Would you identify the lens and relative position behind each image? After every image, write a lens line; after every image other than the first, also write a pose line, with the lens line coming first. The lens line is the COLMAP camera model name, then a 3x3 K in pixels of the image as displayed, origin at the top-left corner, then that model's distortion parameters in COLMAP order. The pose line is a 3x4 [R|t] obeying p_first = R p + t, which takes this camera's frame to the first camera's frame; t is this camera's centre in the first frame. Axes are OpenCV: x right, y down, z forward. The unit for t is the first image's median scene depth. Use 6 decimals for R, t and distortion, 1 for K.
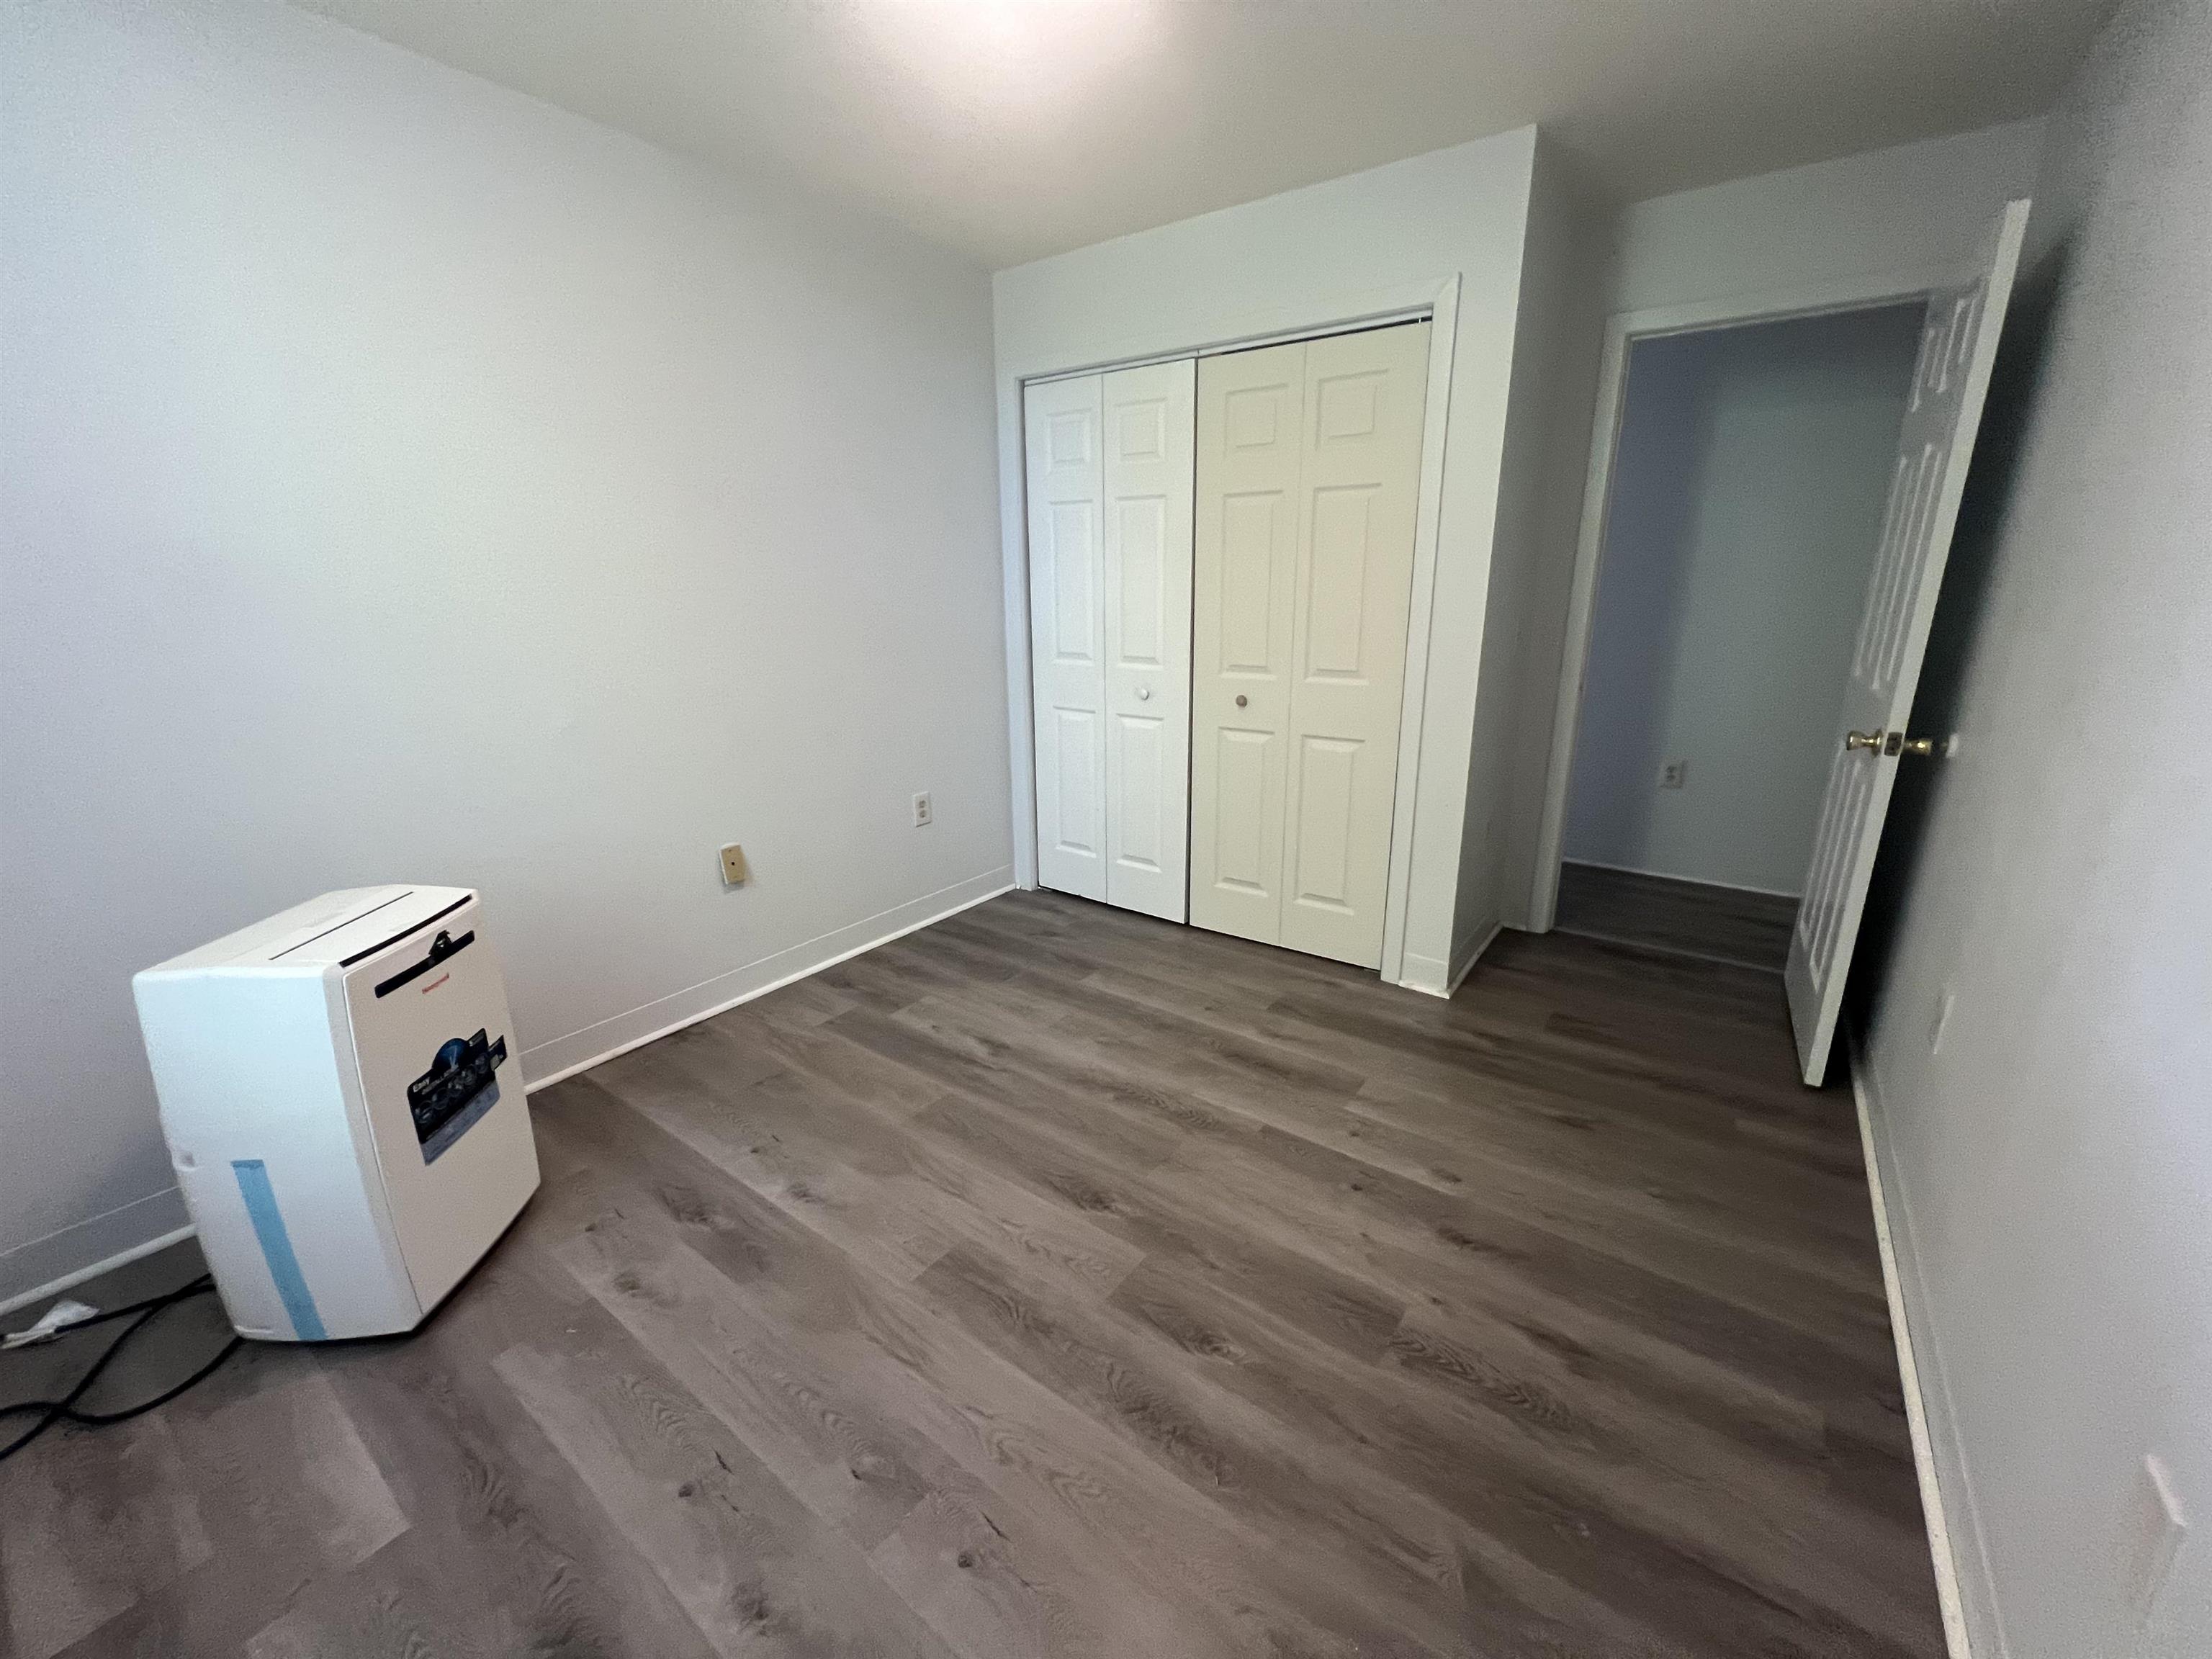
lens RADIAL K [[885.7, 0, 1097.8], [0, 885.7, 822.7], [0, 0, 1]] dist [-0.002096, 0.000236]
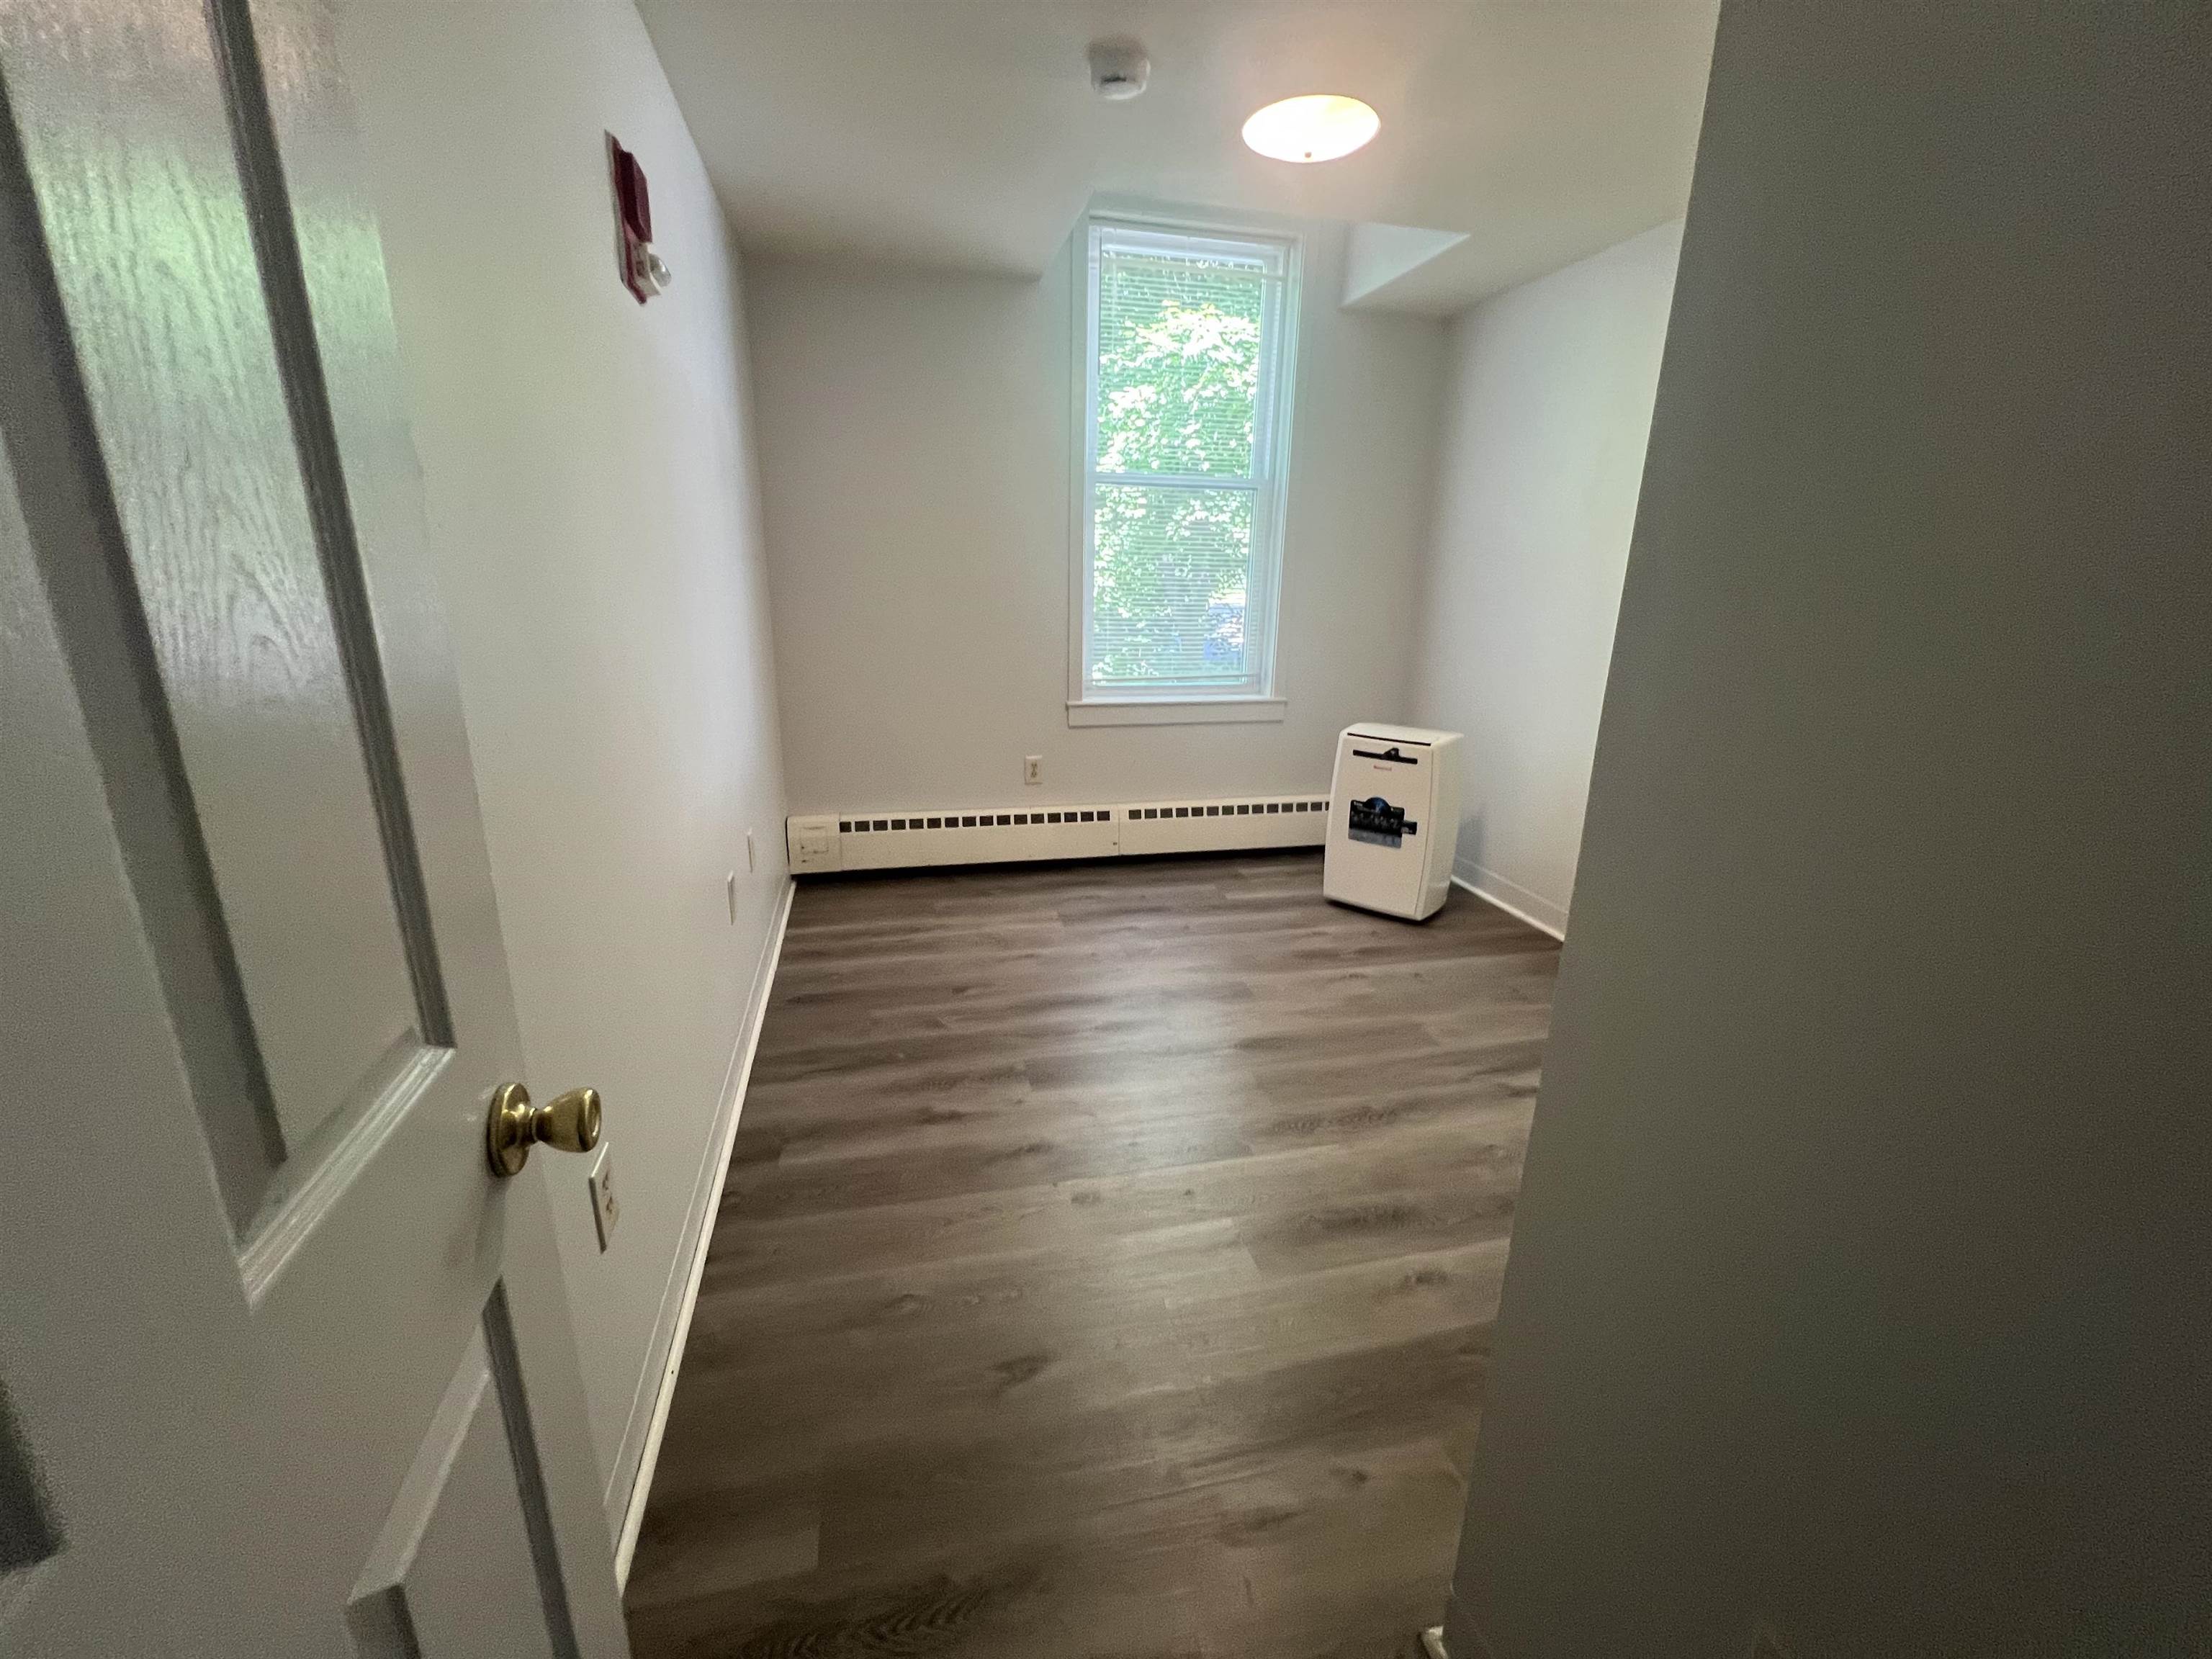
lens RADIAL K [[885.7, 0, 1097.8], [0, 885.7, 822.7], [0, 0, 1]] dist [-0.002096, 0.000236]
pose [[-0.644461, 0.205165, -0.736598, 1.240942], [-0.221398, 0.871997, 0.436582, -0.464930], [0.731883, 0.444442, -0.516545, 1.623991]]
